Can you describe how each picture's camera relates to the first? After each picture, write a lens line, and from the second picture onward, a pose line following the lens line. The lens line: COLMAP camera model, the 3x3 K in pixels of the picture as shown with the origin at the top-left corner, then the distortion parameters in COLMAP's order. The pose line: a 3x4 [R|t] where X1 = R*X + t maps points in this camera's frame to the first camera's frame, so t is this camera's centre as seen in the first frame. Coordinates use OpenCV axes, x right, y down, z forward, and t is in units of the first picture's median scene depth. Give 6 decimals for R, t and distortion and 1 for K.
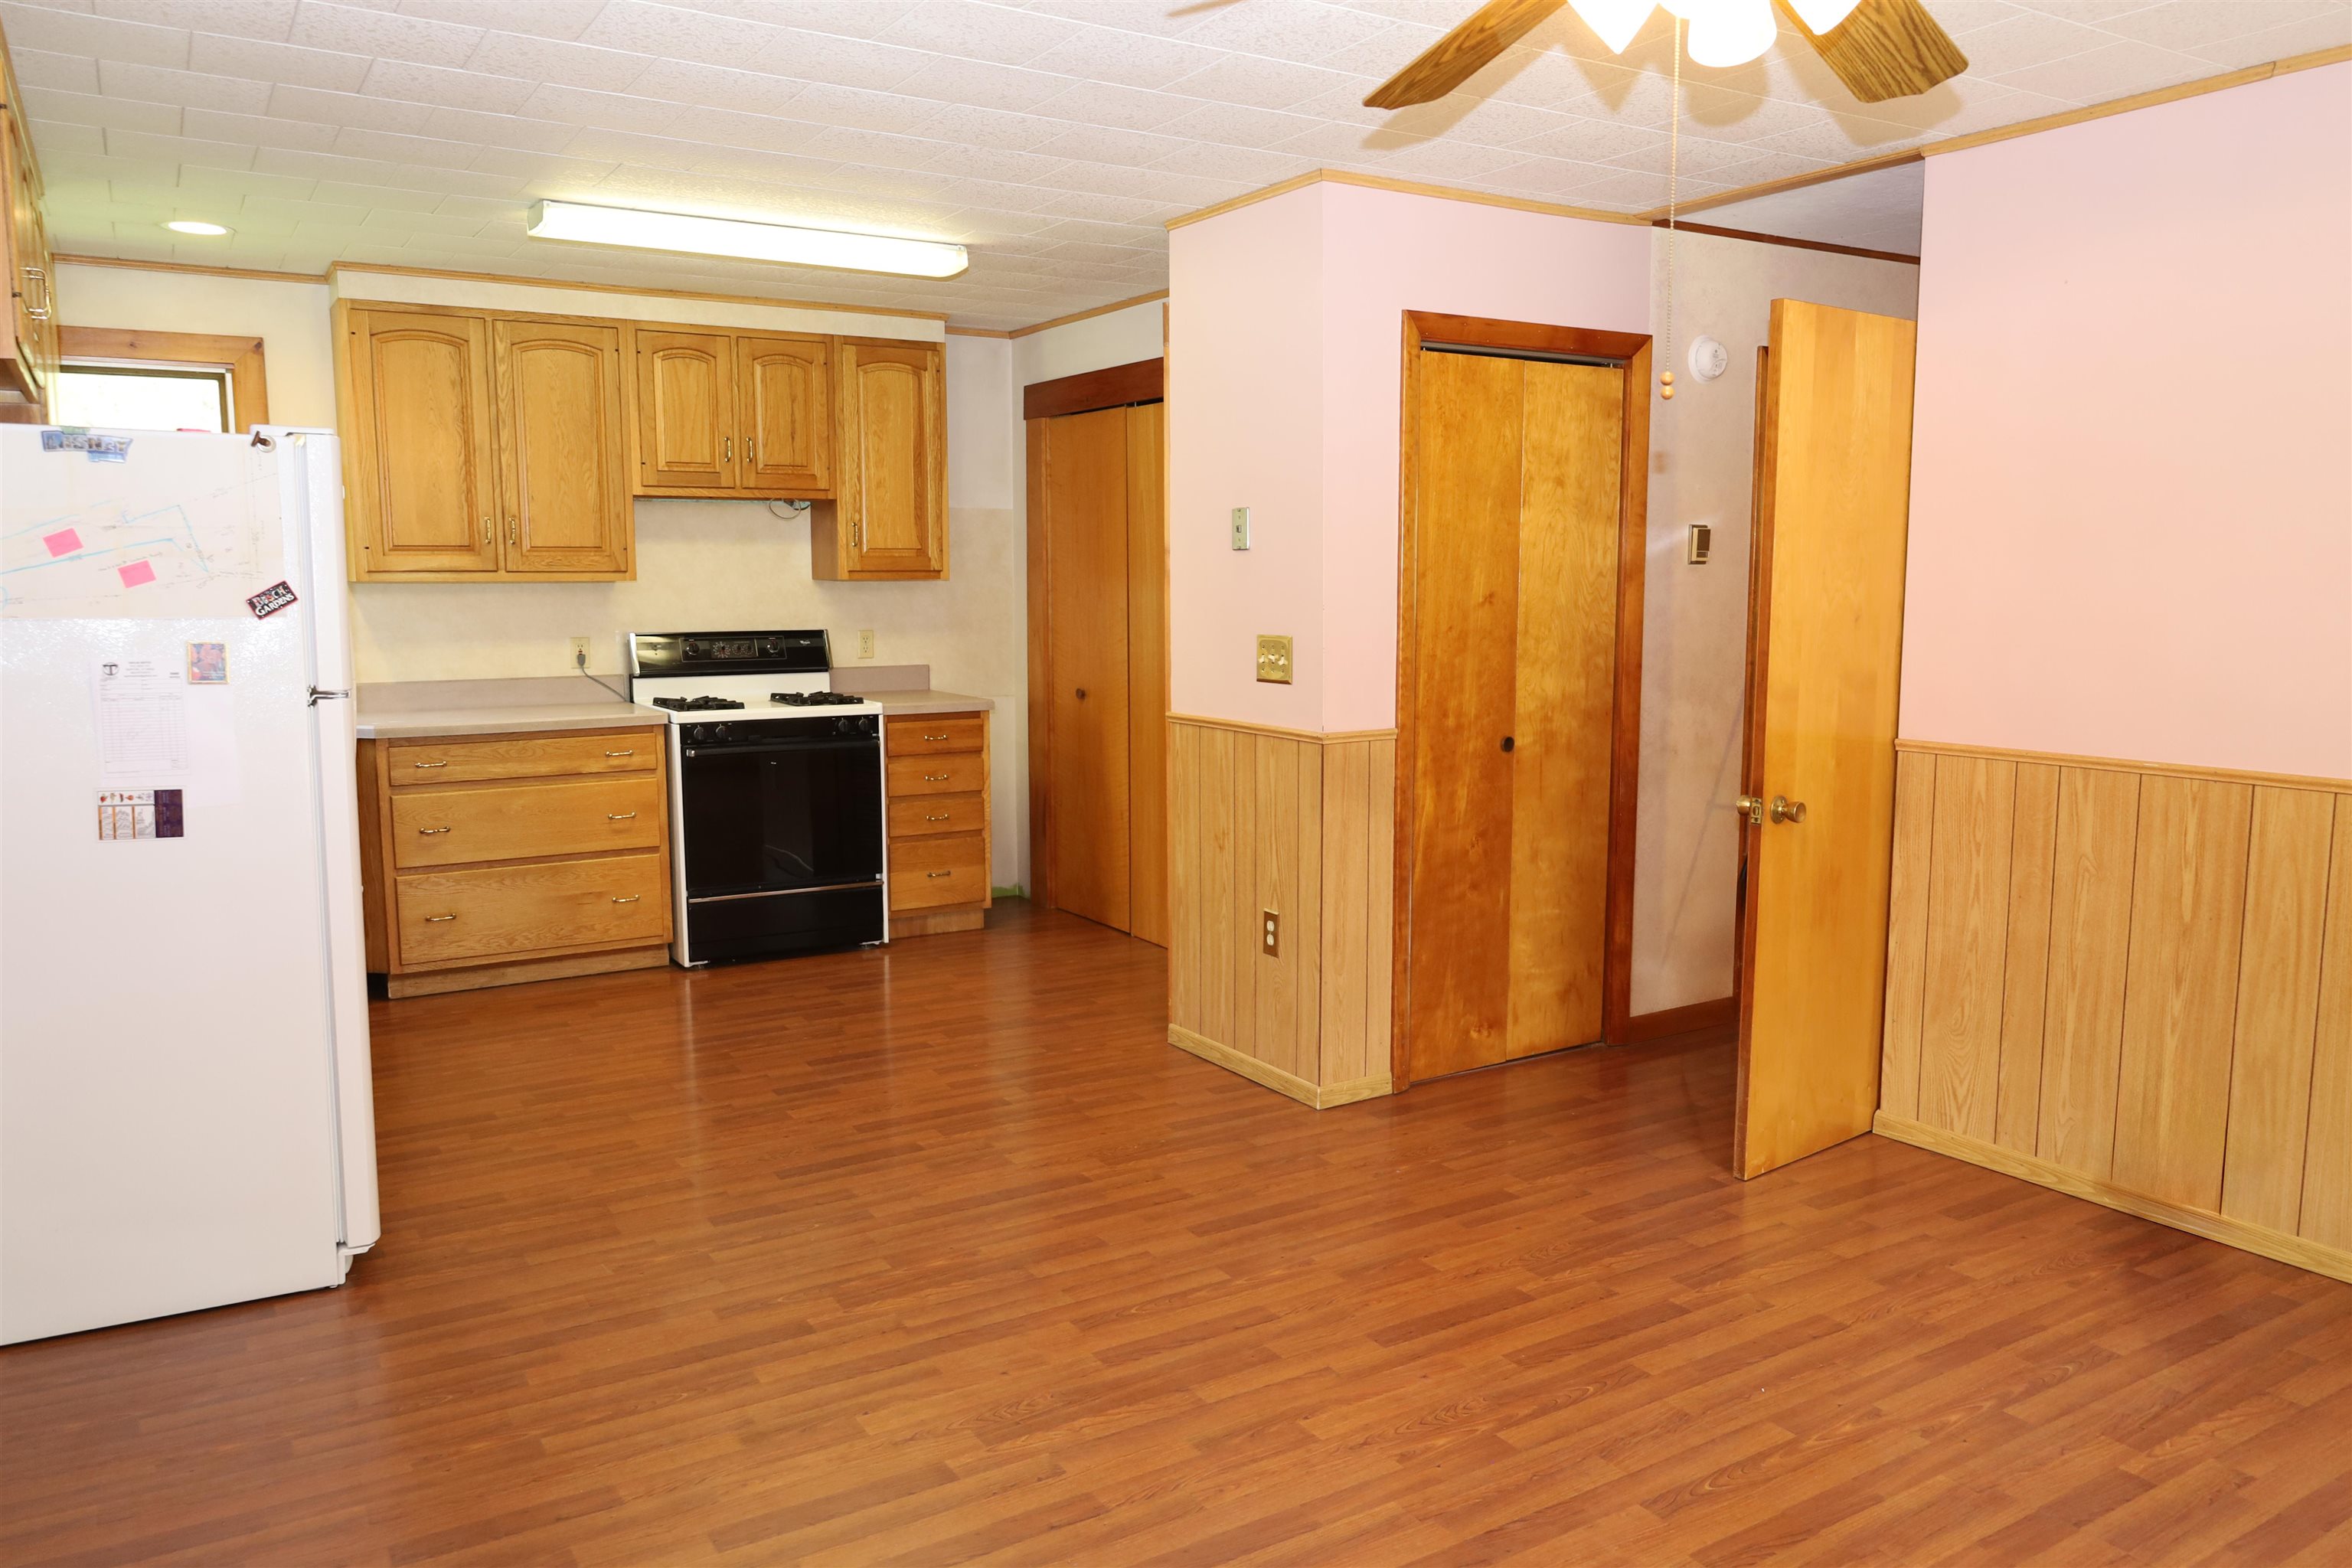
lens RADIAL K [[1690.1, 0, 1176.0], [0, 1690.1, 784.0], [0, 0, 1]] dist [-0.012633, -0.000161]
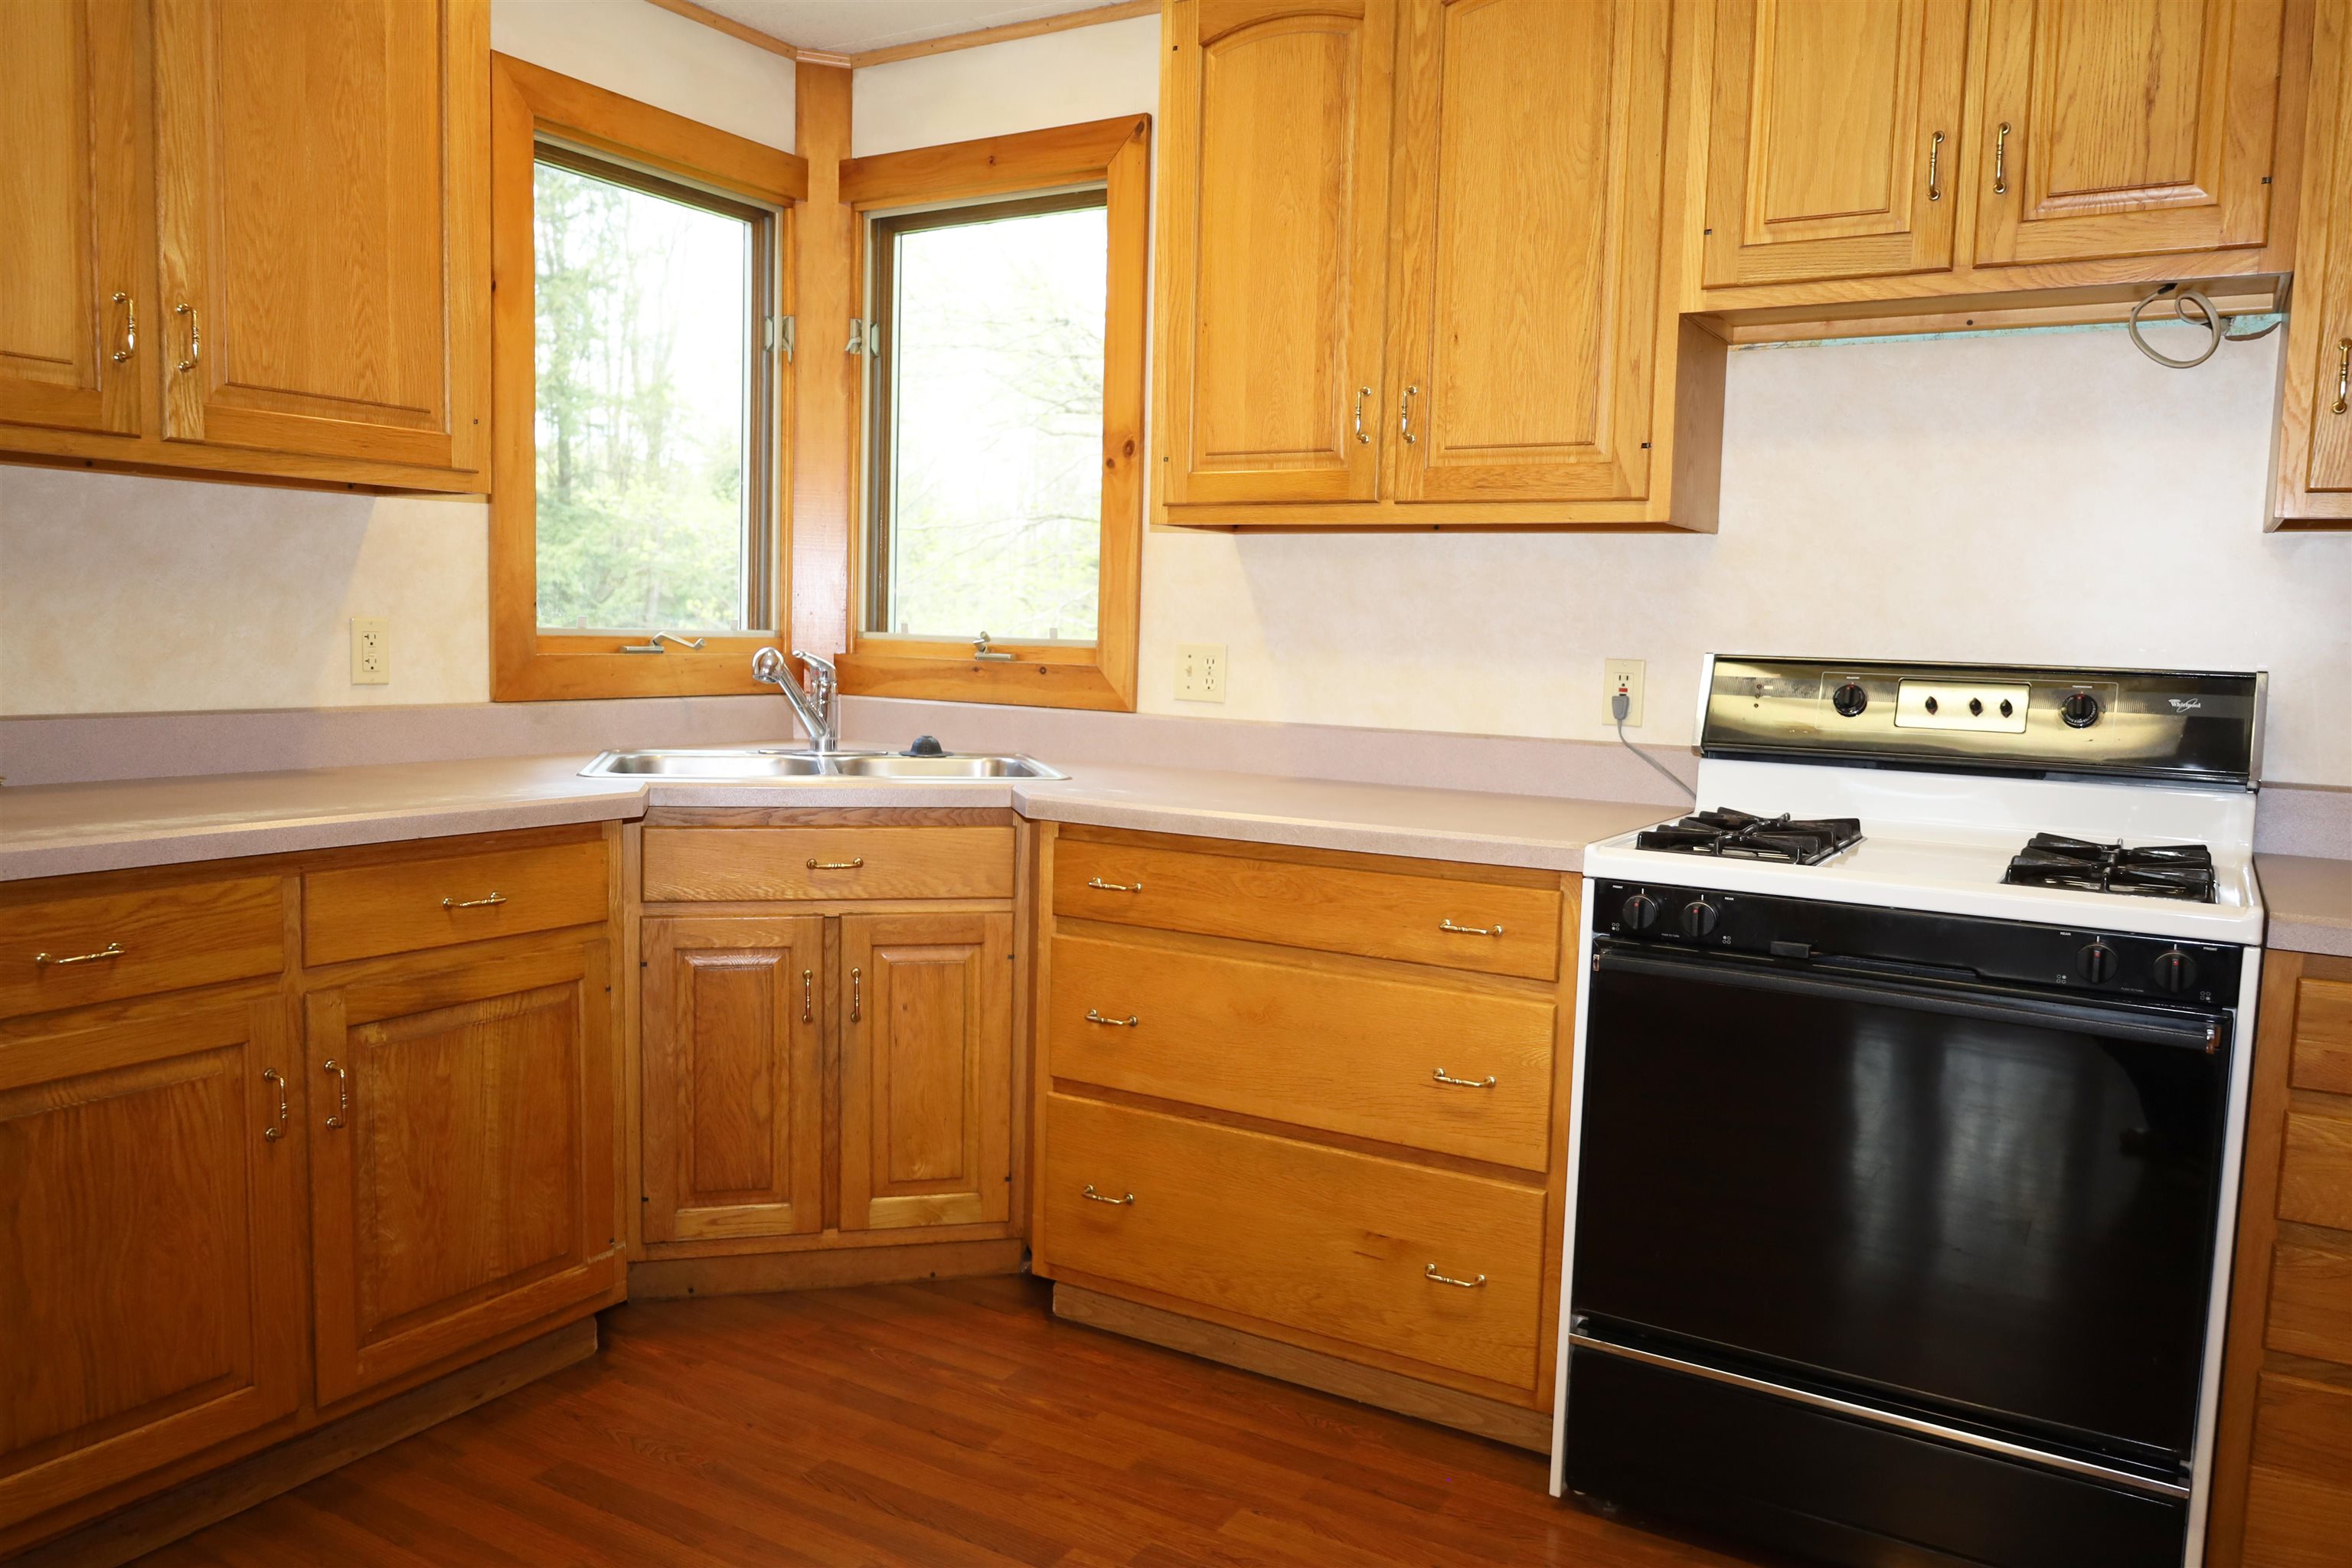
lens RADIAL K [[1690.1, 0, 1176.0], [0, 1690.1, 784.0], [0, 0, 1]] dist [-0.012633, -0.000161]
pose [[0.459671, 0.097552, -0.882715, -0.003206], [-0.140893, 0.989371, 0.035969, -0.055604], [0.876842, 0.107834, 0.468529, 0.720071]]
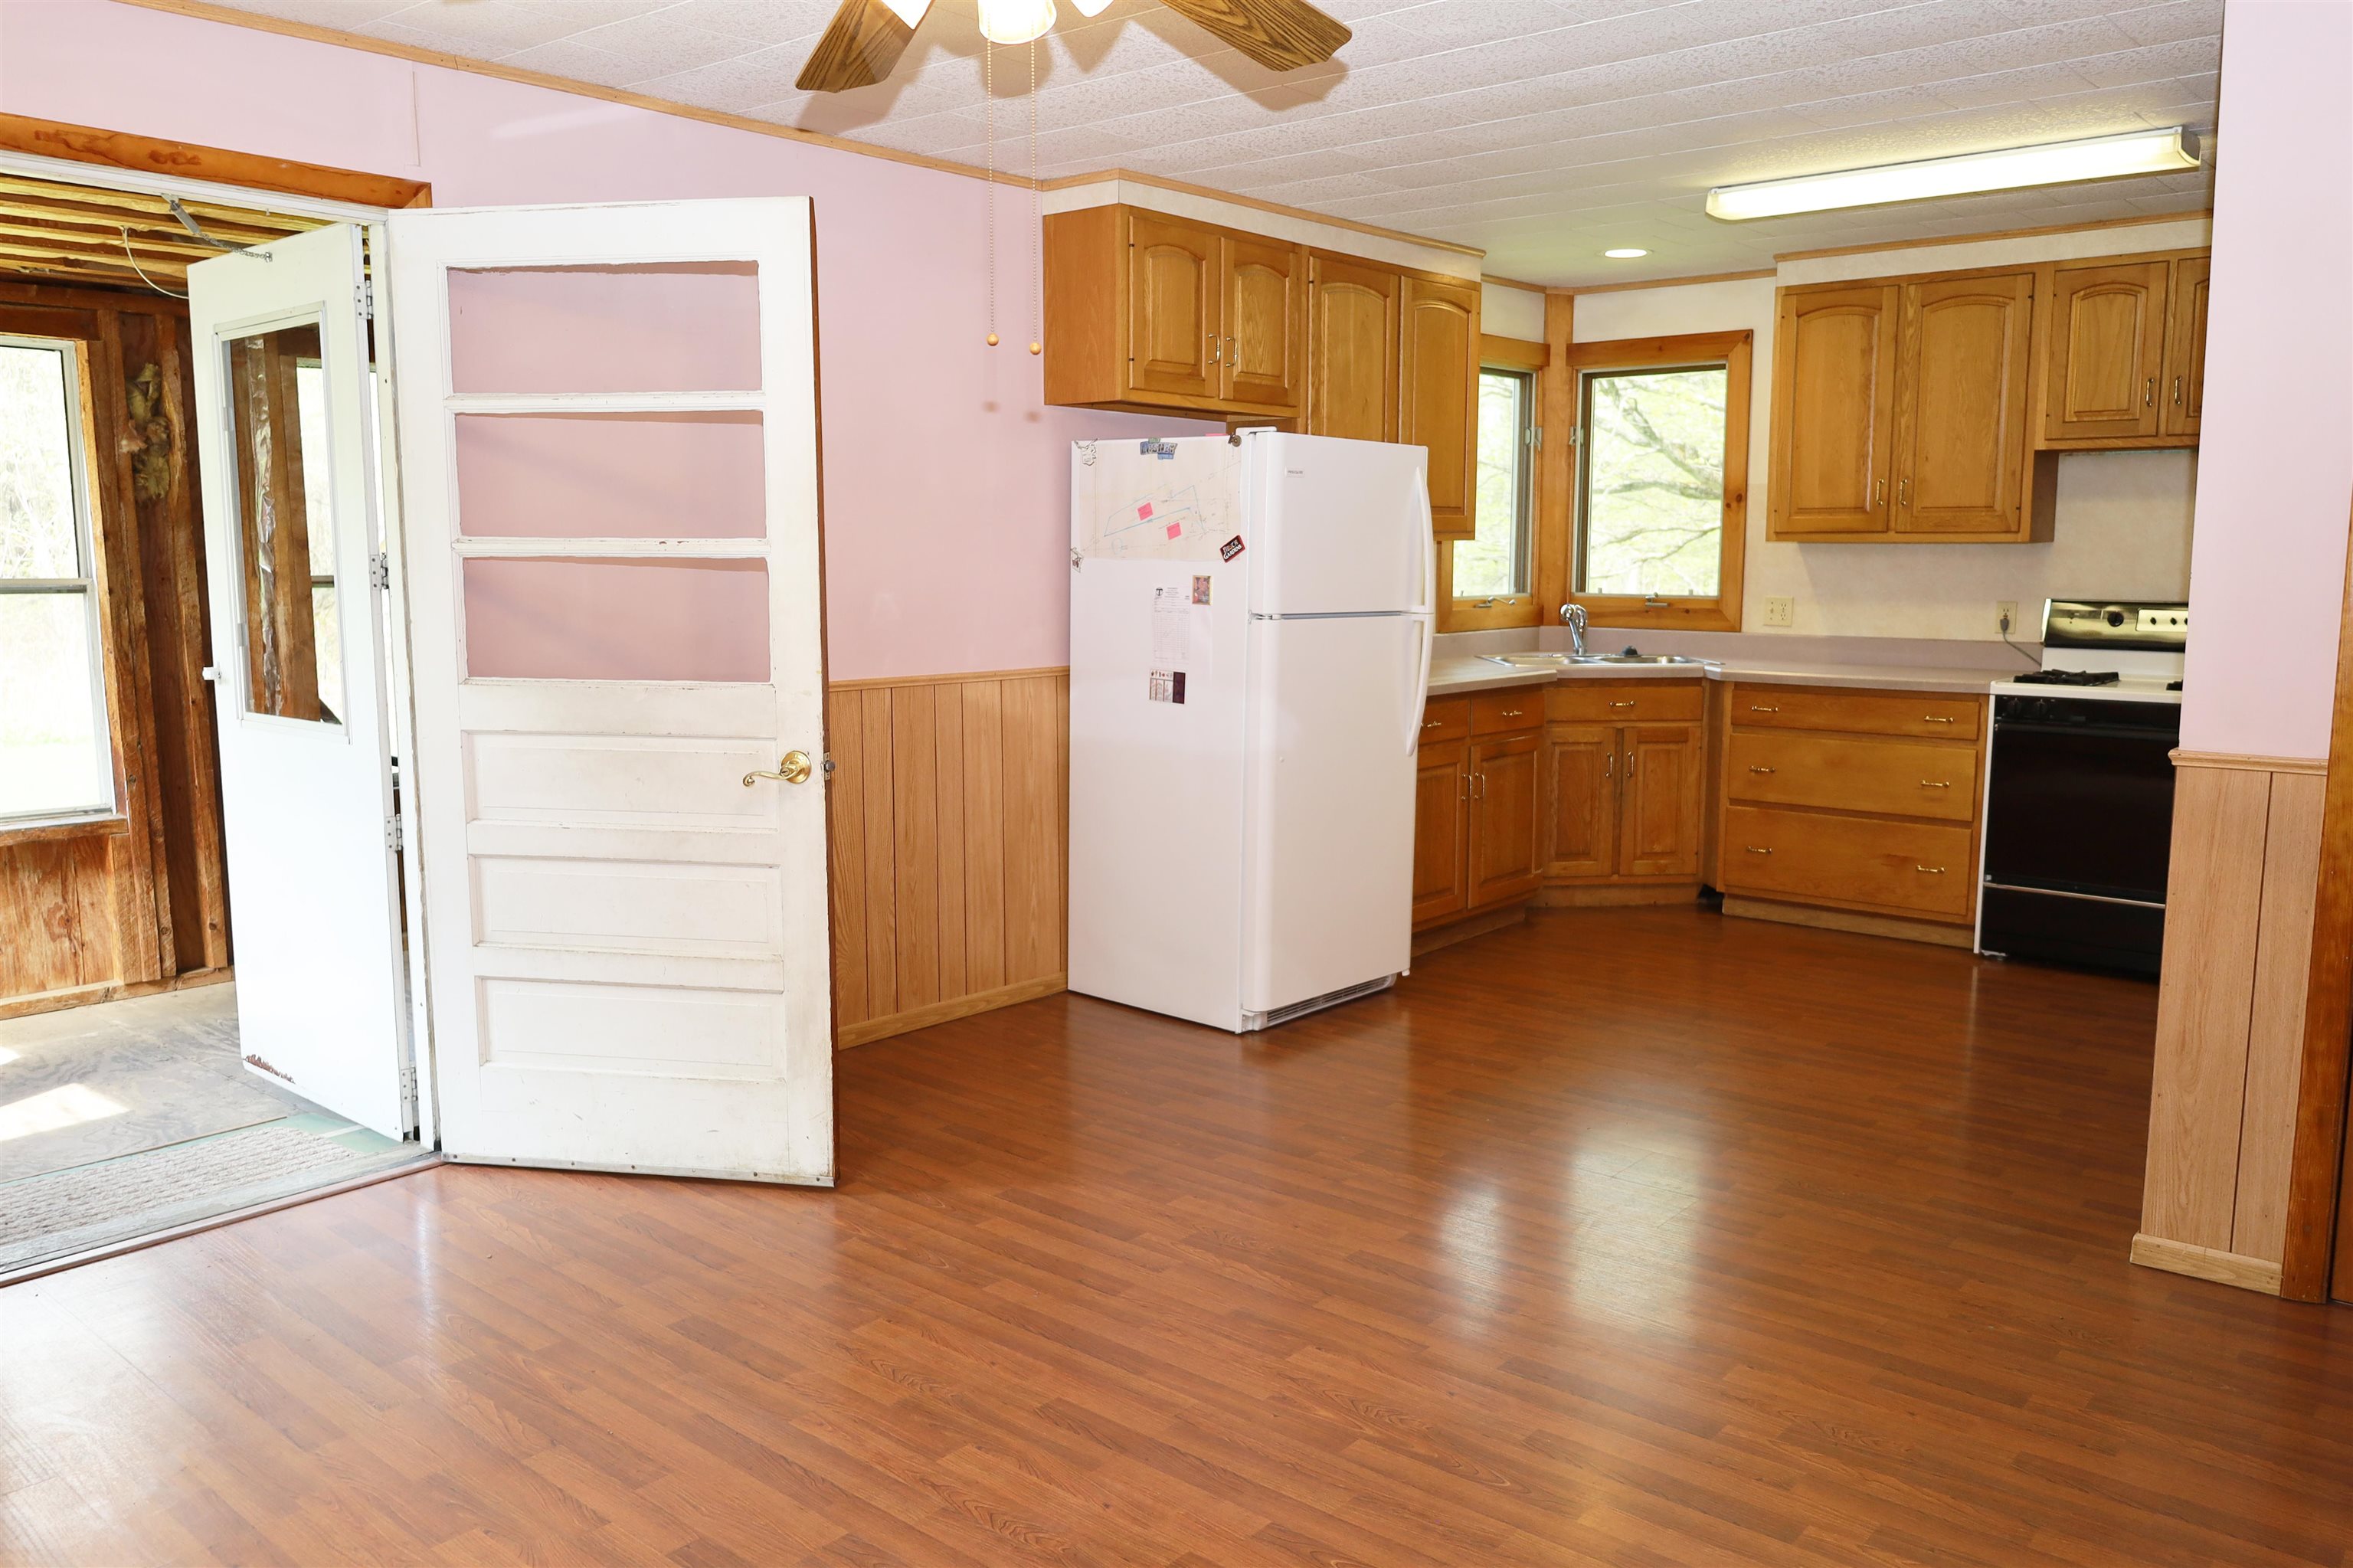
lens RADIAL K [[1756.0, 0, 1176.5], [0, 1756.0, 784.0], [0, 0, 1]] dist [-0.013100, 0.001782]
pose [[0.302513, 0.131213, -0.944070, 0.481421], [-0.119121, 0.987918, 0.099137, -0.028229], [0.945672, 0.082468, 0.314488, 0.262617]]
